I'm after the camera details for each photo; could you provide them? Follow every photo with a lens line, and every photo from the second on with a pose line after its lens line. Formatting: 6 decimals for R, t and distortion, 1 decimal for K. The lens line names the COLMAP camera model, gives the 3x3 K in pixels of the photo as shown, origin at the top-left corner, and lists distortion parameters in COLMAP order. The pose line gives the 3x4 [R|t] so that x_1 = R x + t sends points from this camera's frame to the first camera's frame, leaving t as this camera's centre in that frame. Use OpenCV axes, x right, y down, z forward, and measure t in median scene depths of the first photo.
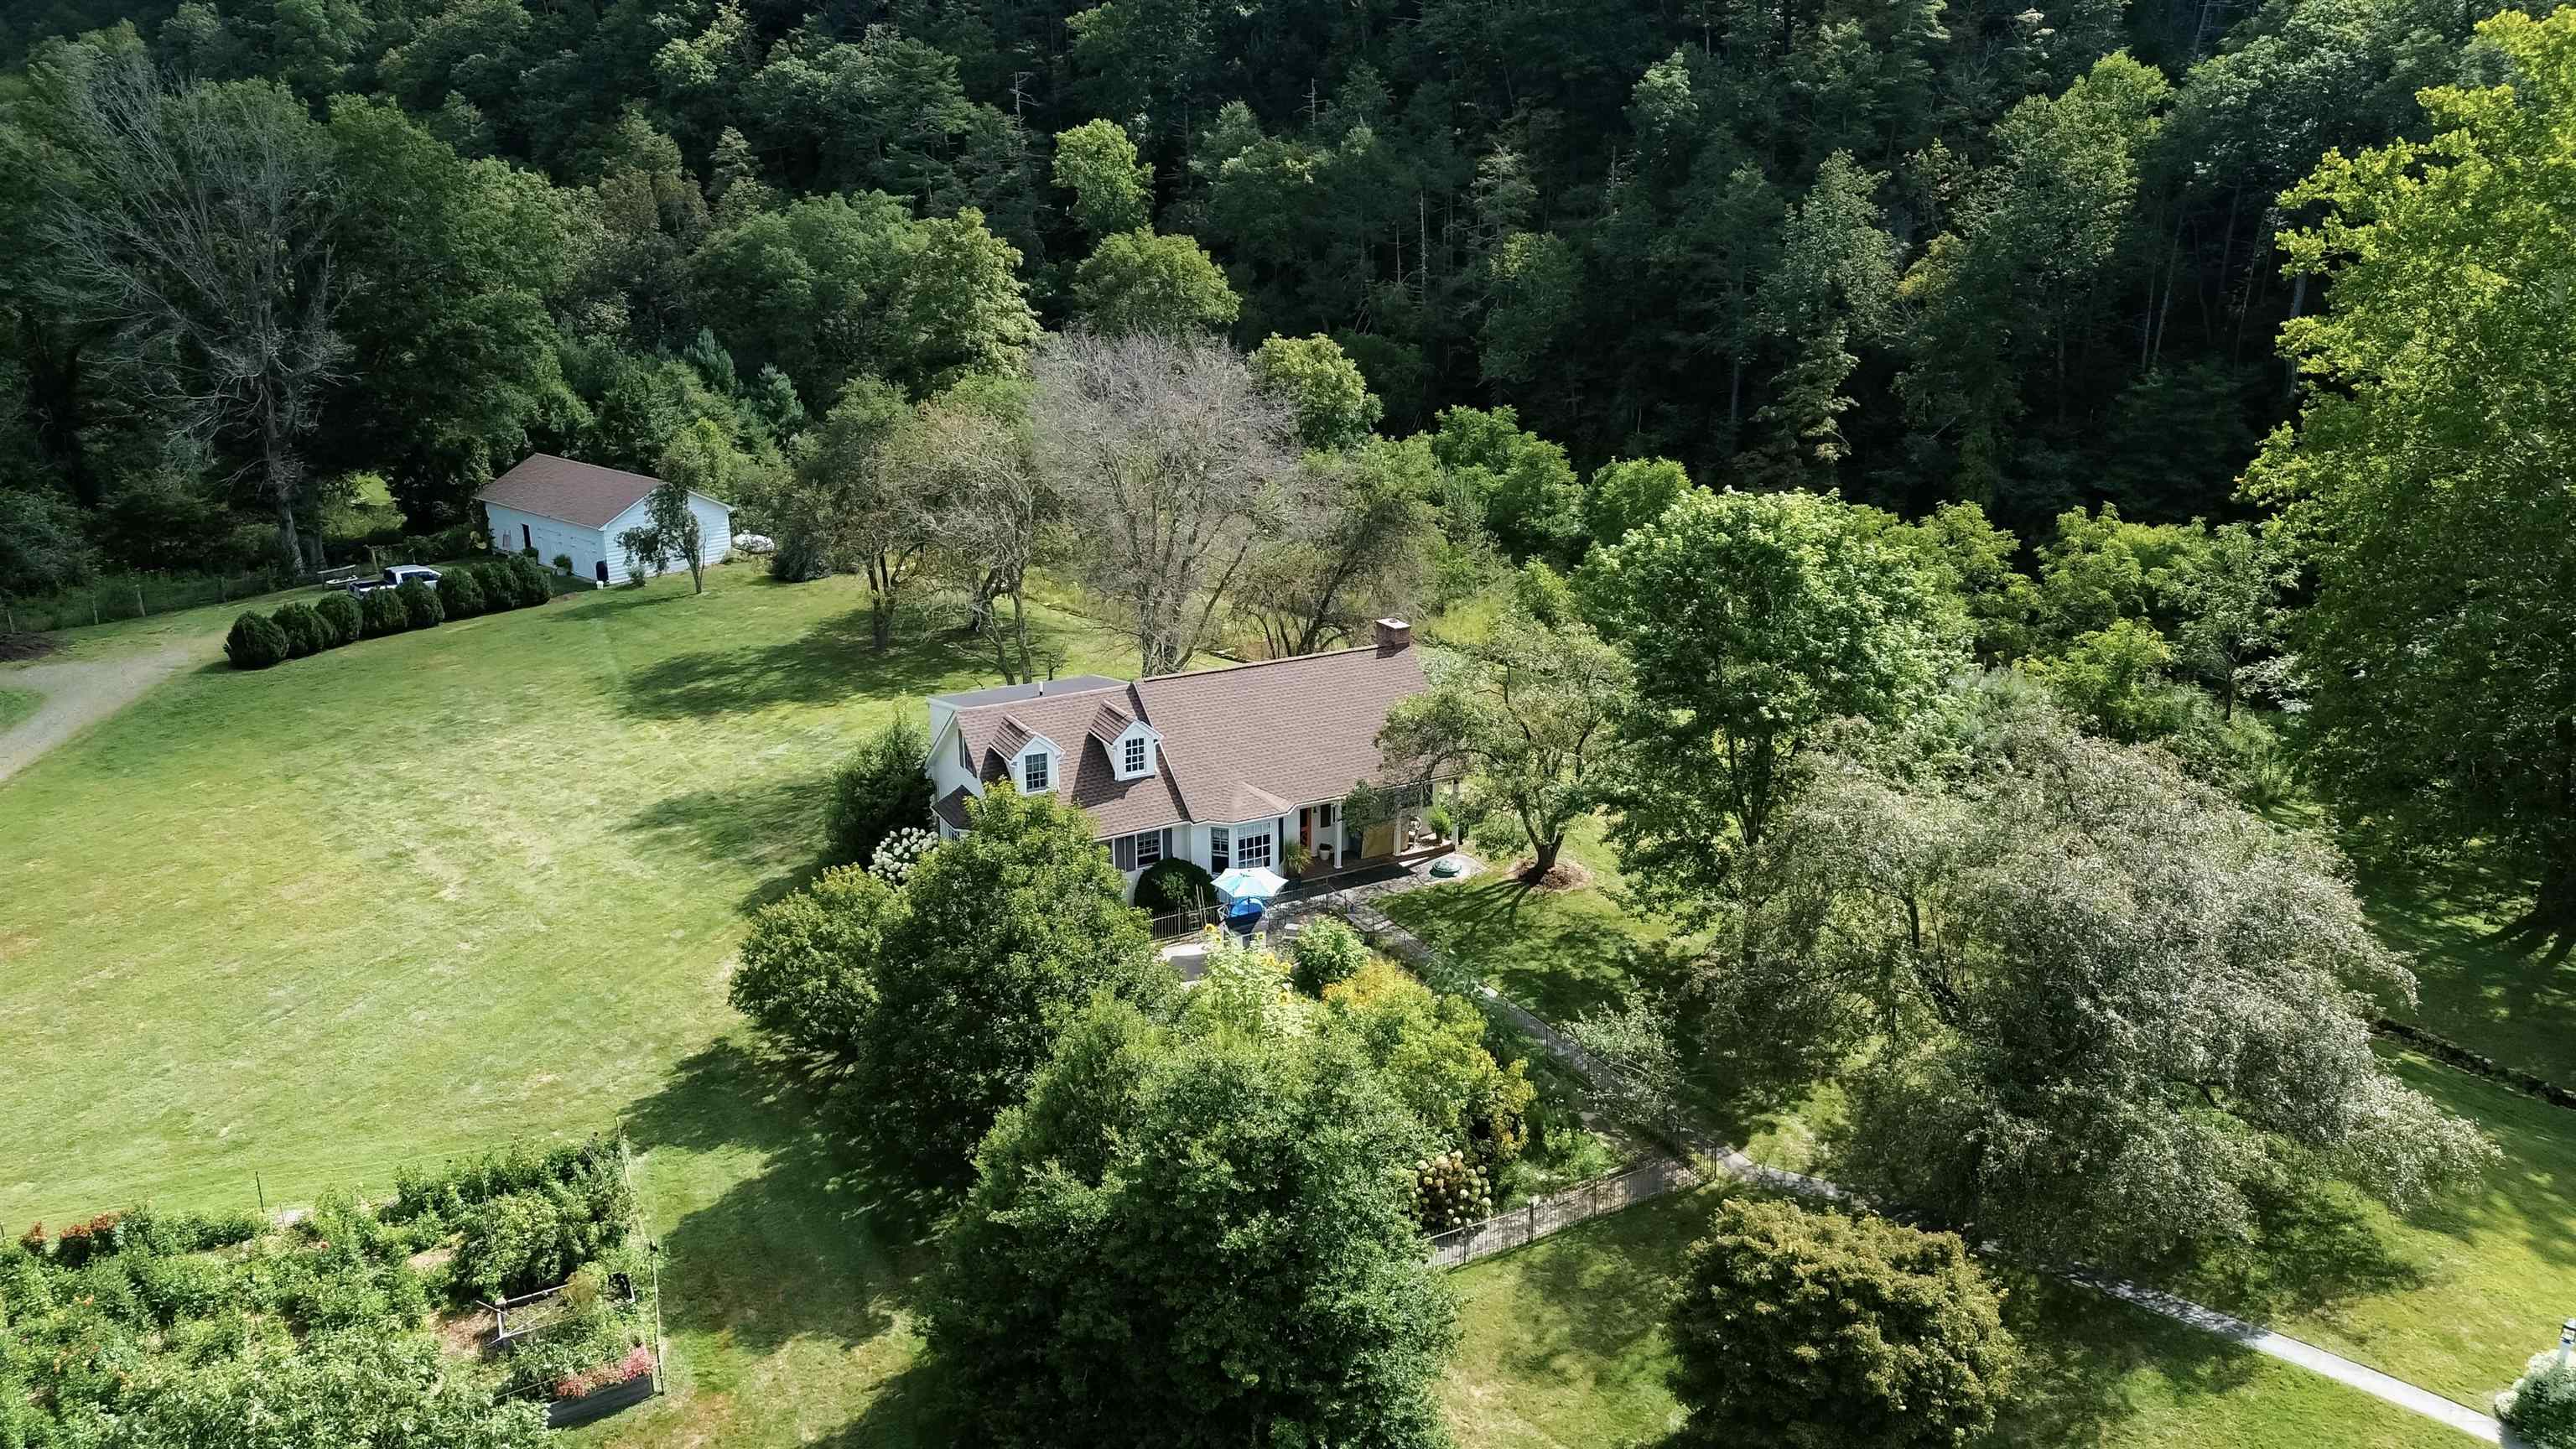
lens RADIAL K [[1833.5, 0, 1288.0], [0, 1833.5, 724.5], [0, 0, 1]] dist [0.067274, -0.062905]
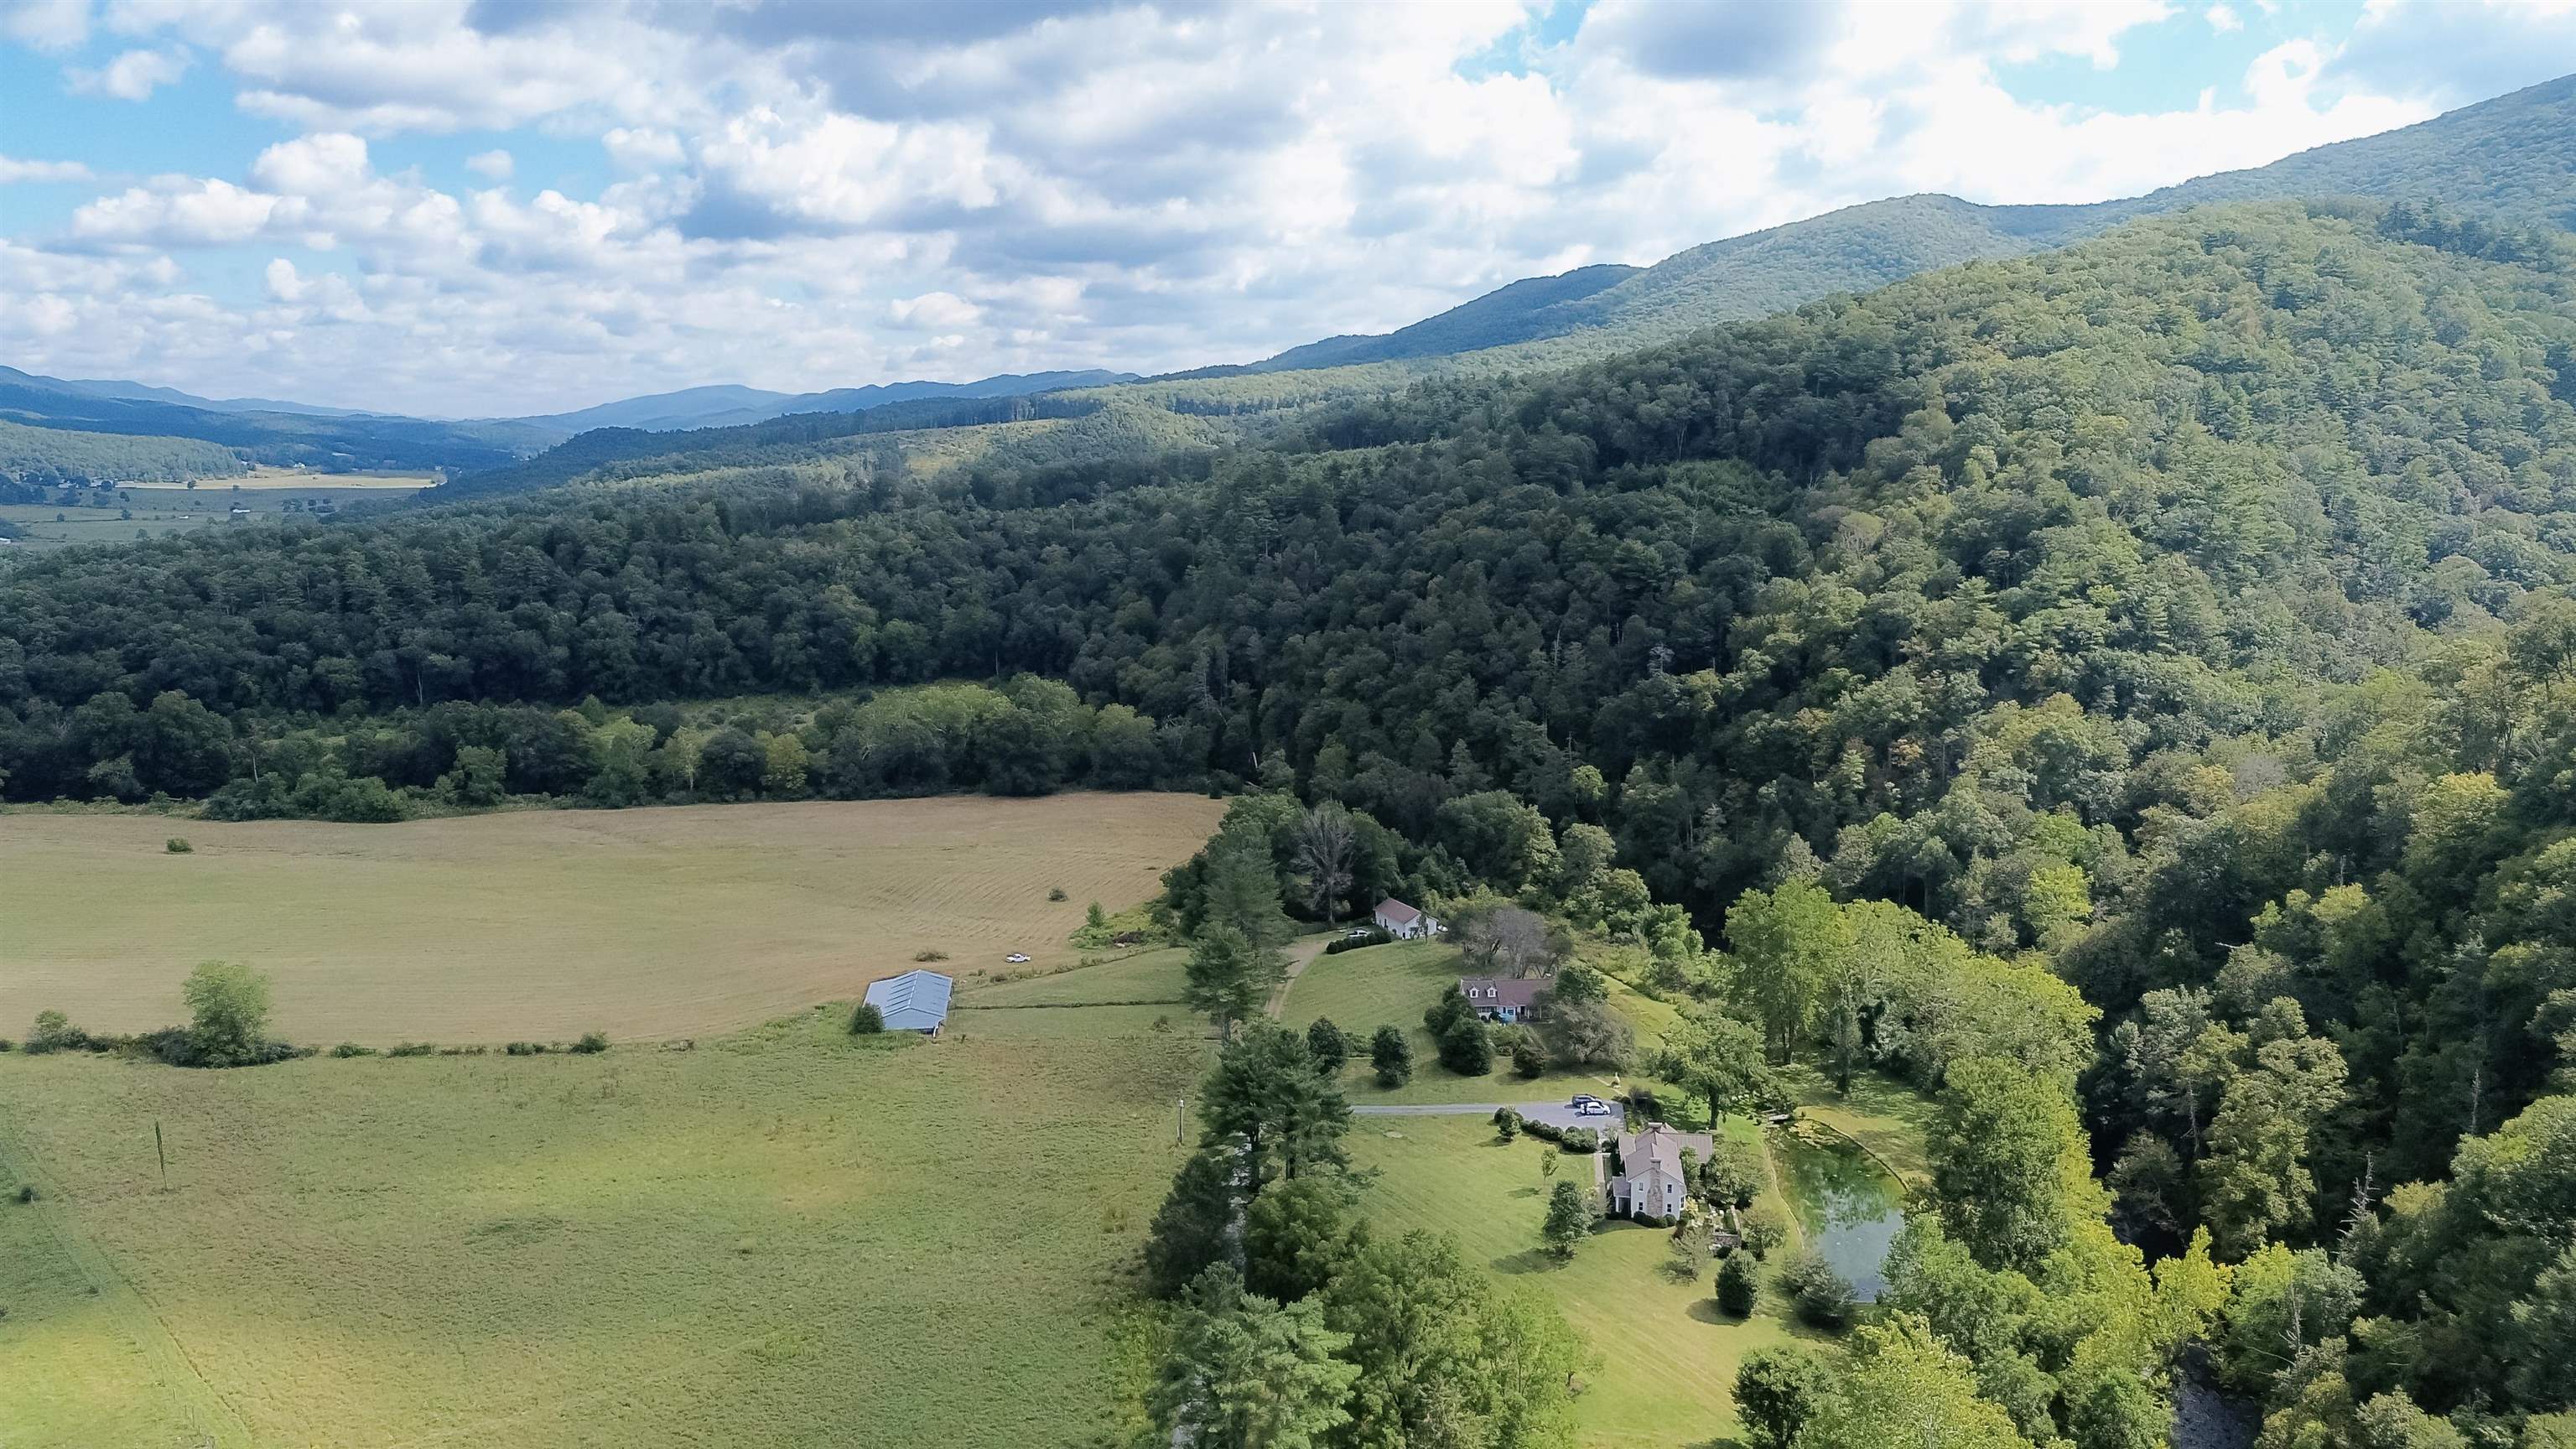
lens RADIAL K [[1833.5, 0, 1288.0], [0, 1833.5, 724.5], [0, 0, 1]] dist [0.067274, -0.062905]
pose [[0.923284, 0.063077, -0.378903, 0.797953], [-0.117540, 0.985502, -0.122355, -0.016708], [0.365692, 0.157505, 0.917312, -2.572032]]
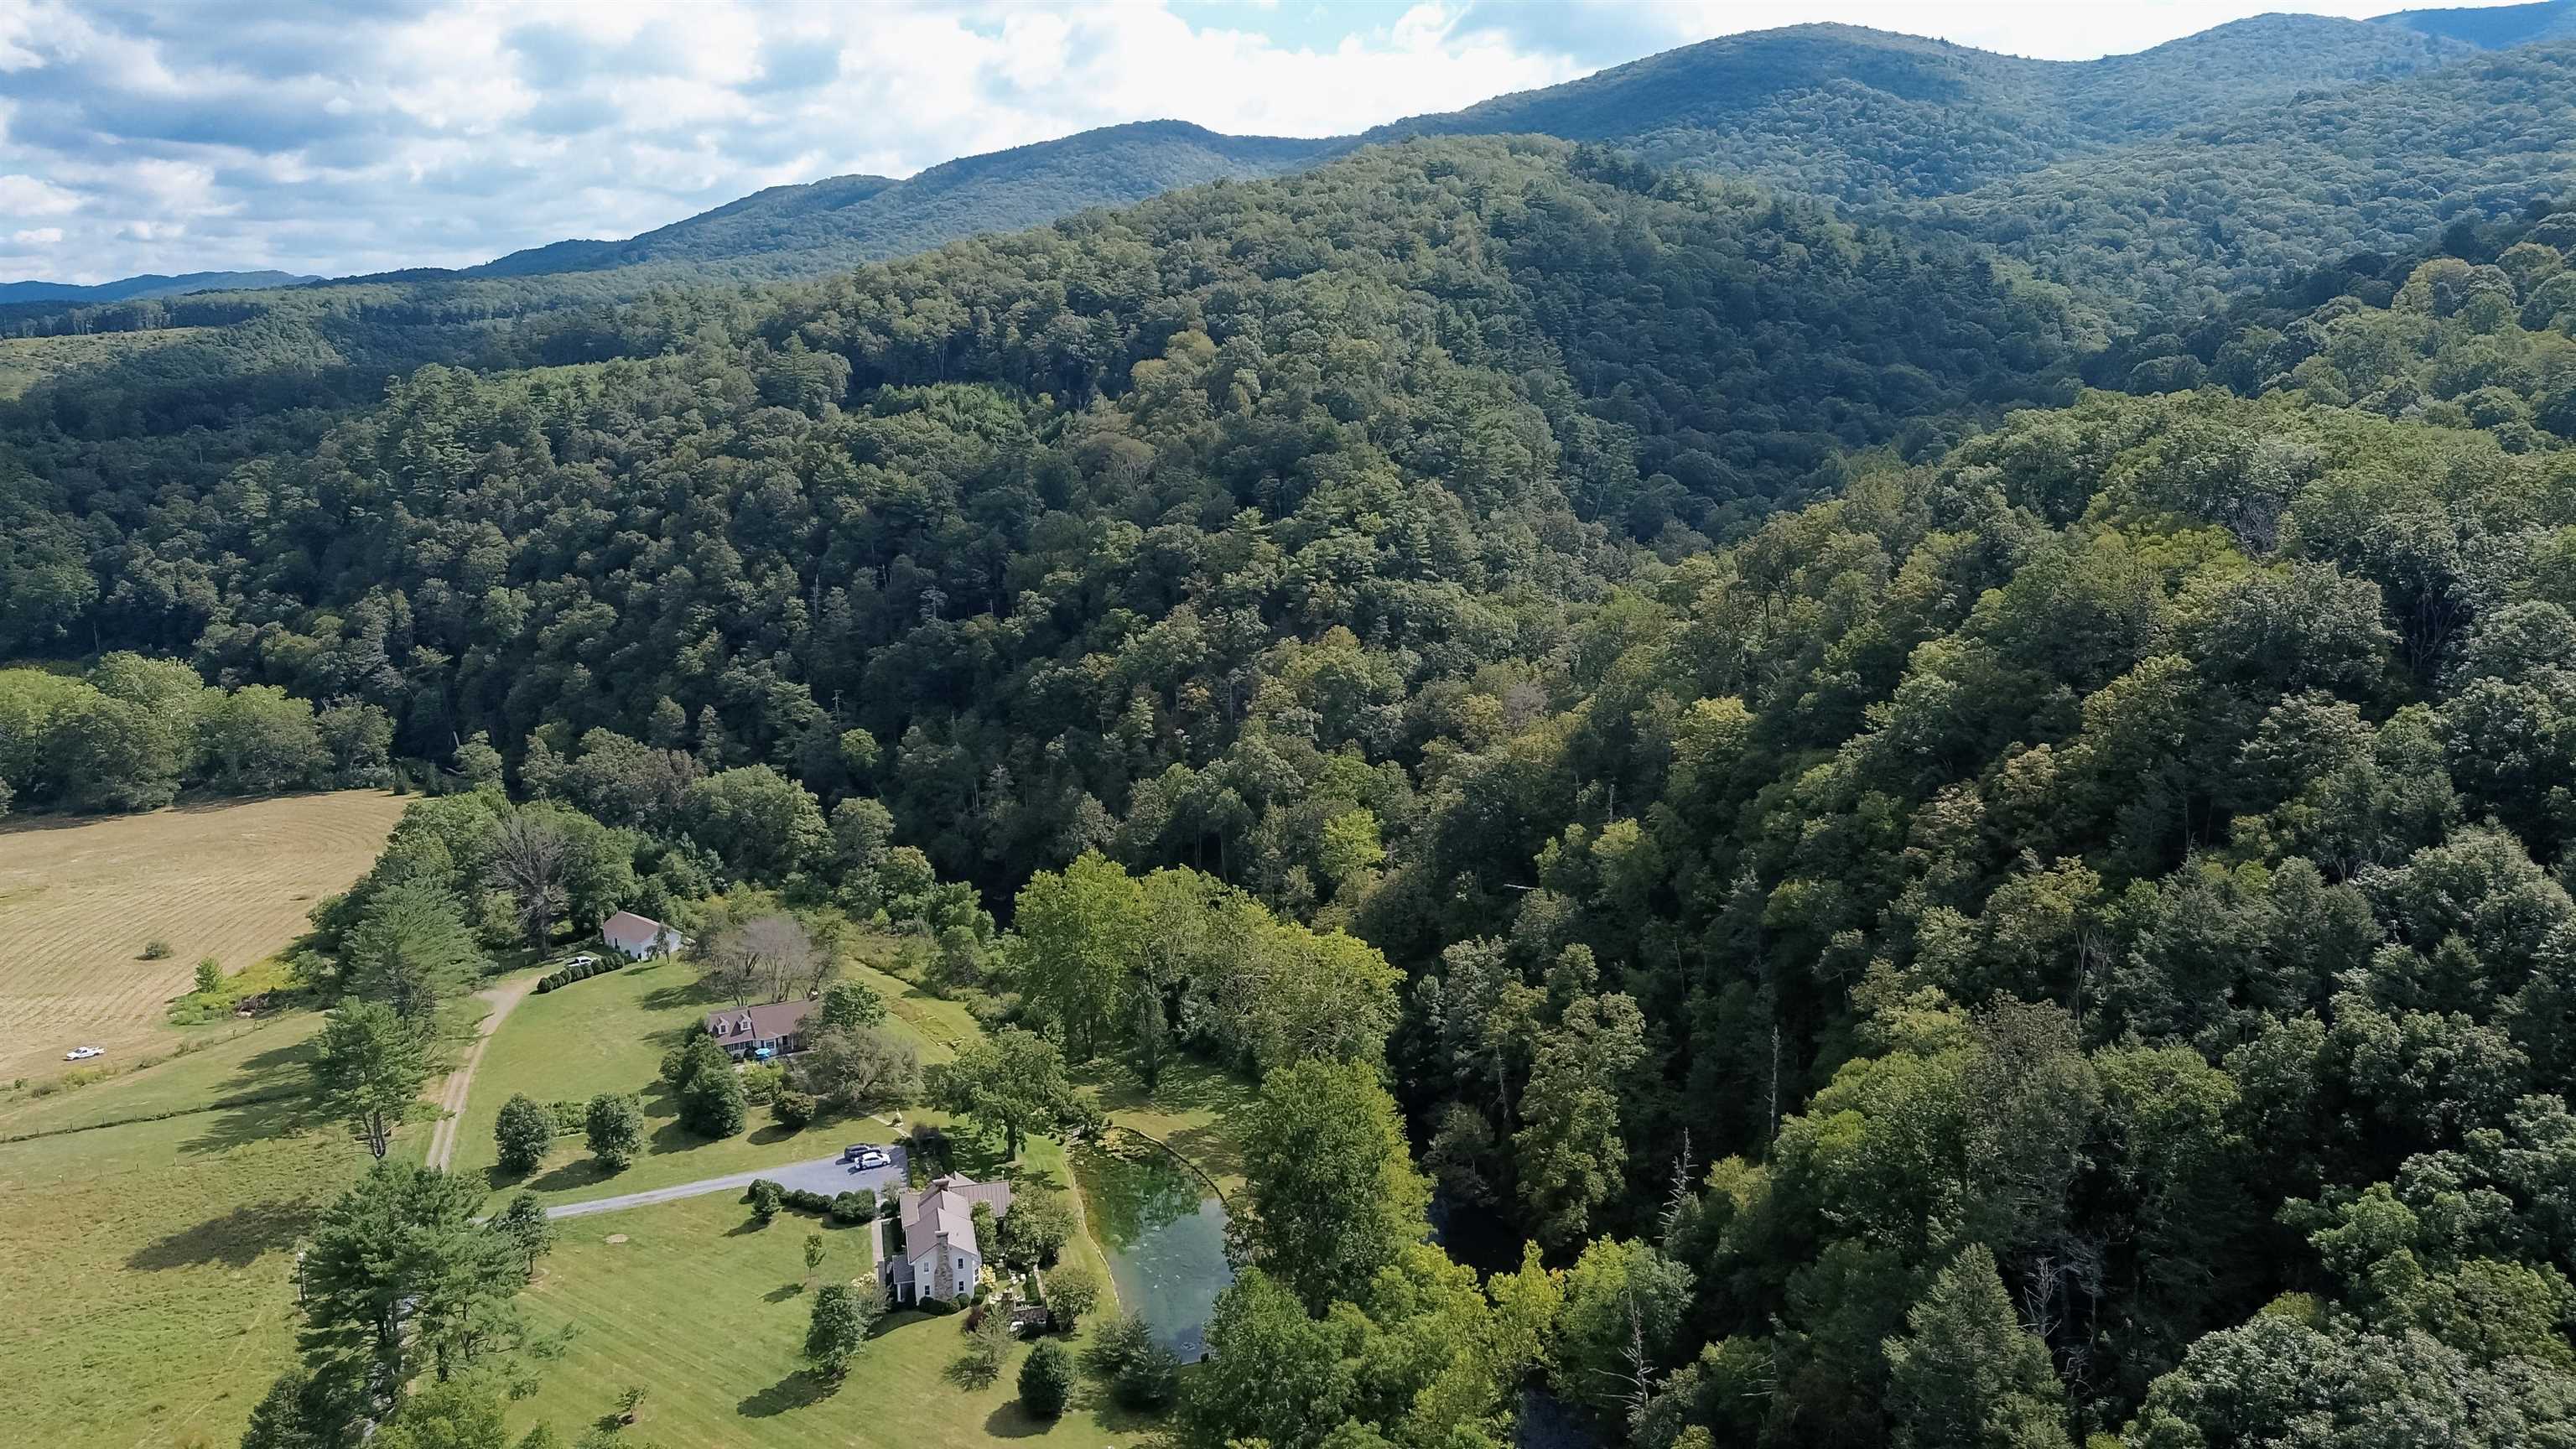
lens RADIAL K [[1797.0, 0, 1288.0], [0, 1797.0, 724.5], [0, 0, 1]] dist [0.126628, -0.146565]
pose [[0.999937, 0.007351, -0.008532, 0.751594], [-0.008183, 0.994760, -0.101913, -0.160924], [0.007738, 0.101976, 0.994757, -2.103933]]
